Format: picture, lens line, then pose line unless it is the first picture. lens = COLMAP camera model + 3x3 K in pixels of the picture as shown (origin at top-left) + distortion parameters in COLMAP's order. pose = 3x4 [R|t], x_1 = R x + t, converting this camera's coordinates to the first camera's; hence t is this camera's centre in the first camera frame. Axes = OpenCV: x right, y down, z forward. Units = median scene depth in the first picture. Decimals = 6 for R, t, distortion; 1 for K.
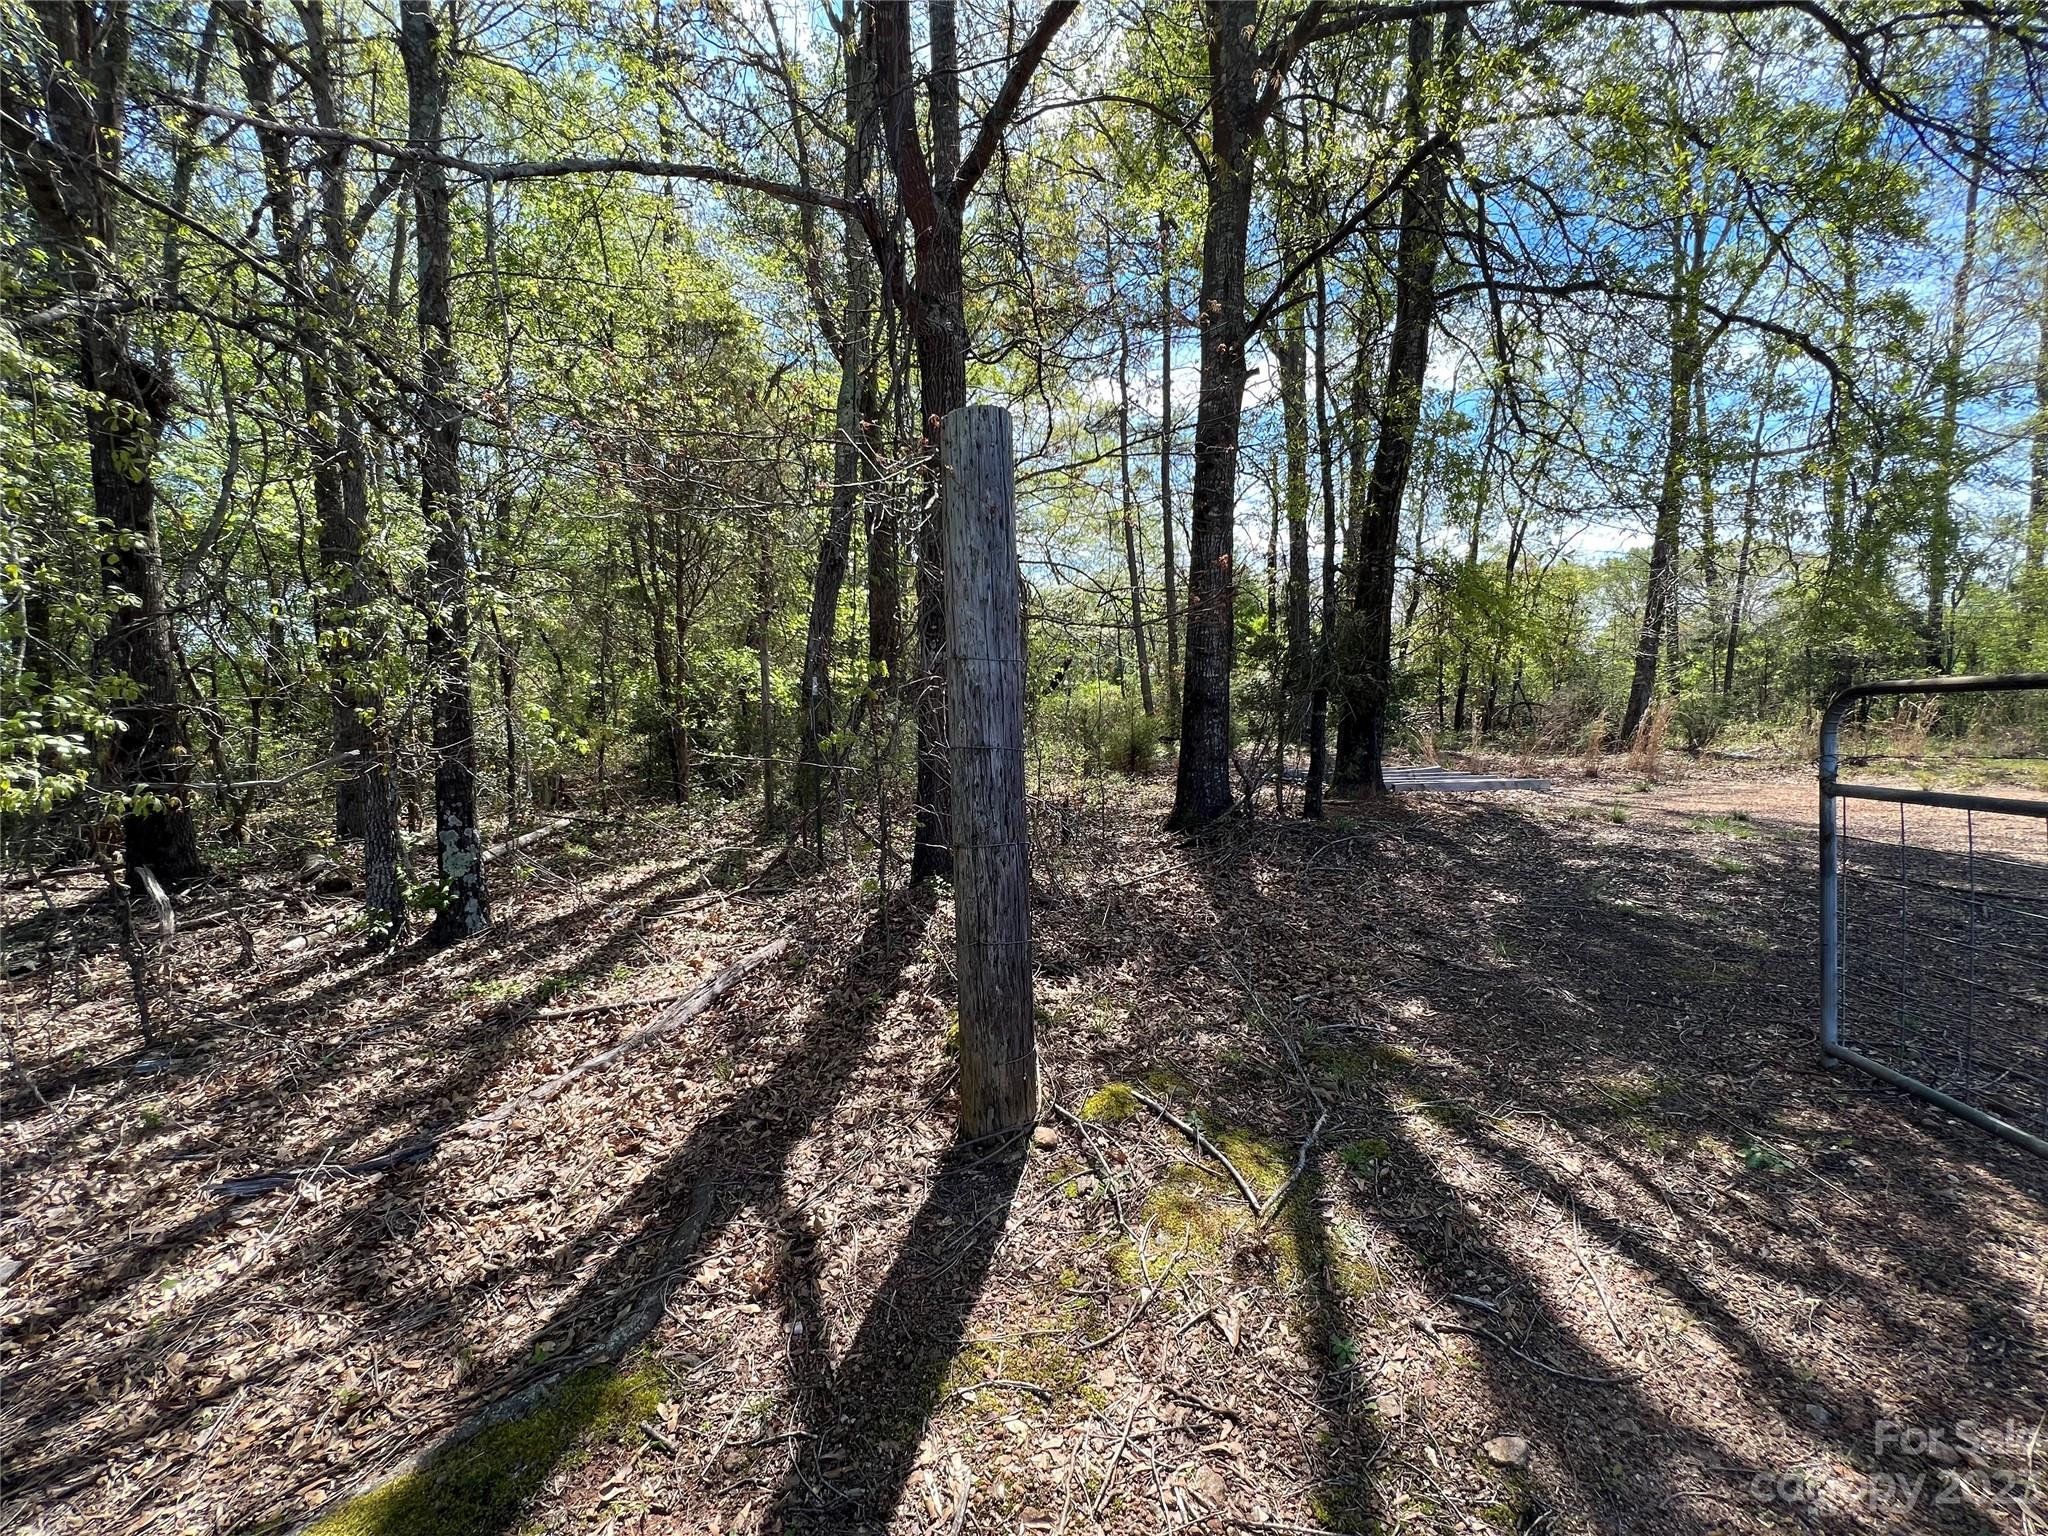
lens RADIAL K [[820.9, 0, 1022.9], [0, 820.9, 766.9], [0, 0, 1]] dist [0.001786, -0.000309]
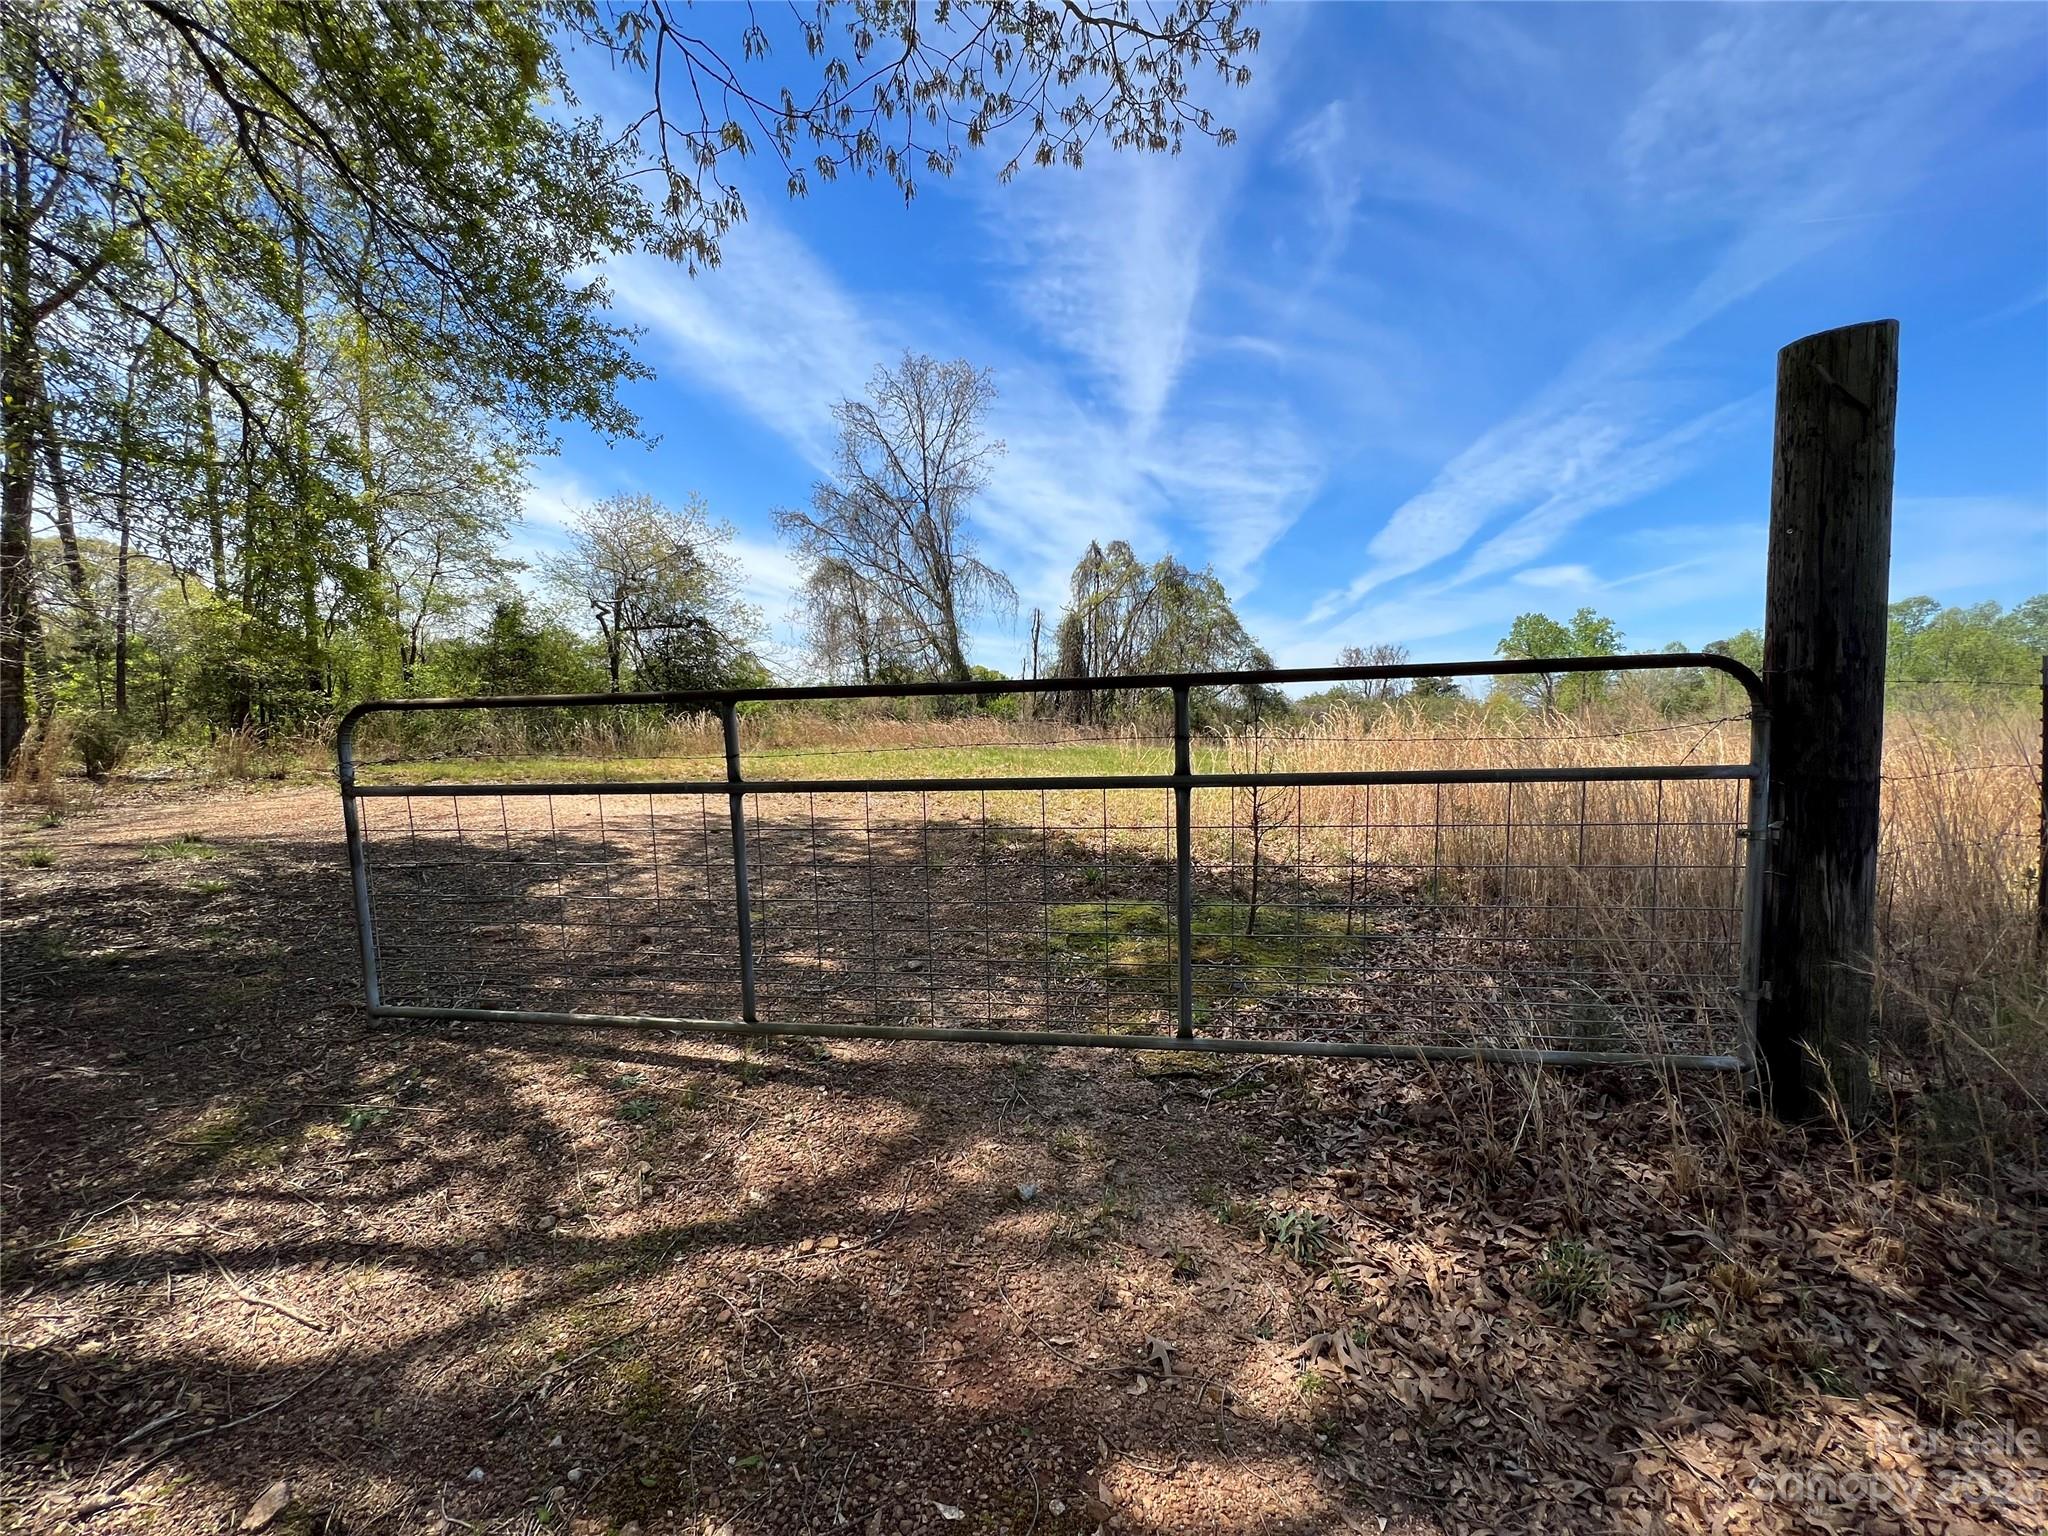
lens RADIAL K [[820.9, 0, 1023.3], [0, 820.9, 765.9], [0, 0, 1]] dist [0.001786, -0.000309]
pose [[0.007164, -0.051581, 0.998643, -0.195077], [0.077282, 0.995710, 0.050876, 0.006488], [-0.996984, 0.076812, 0.011120, 0.044086]]
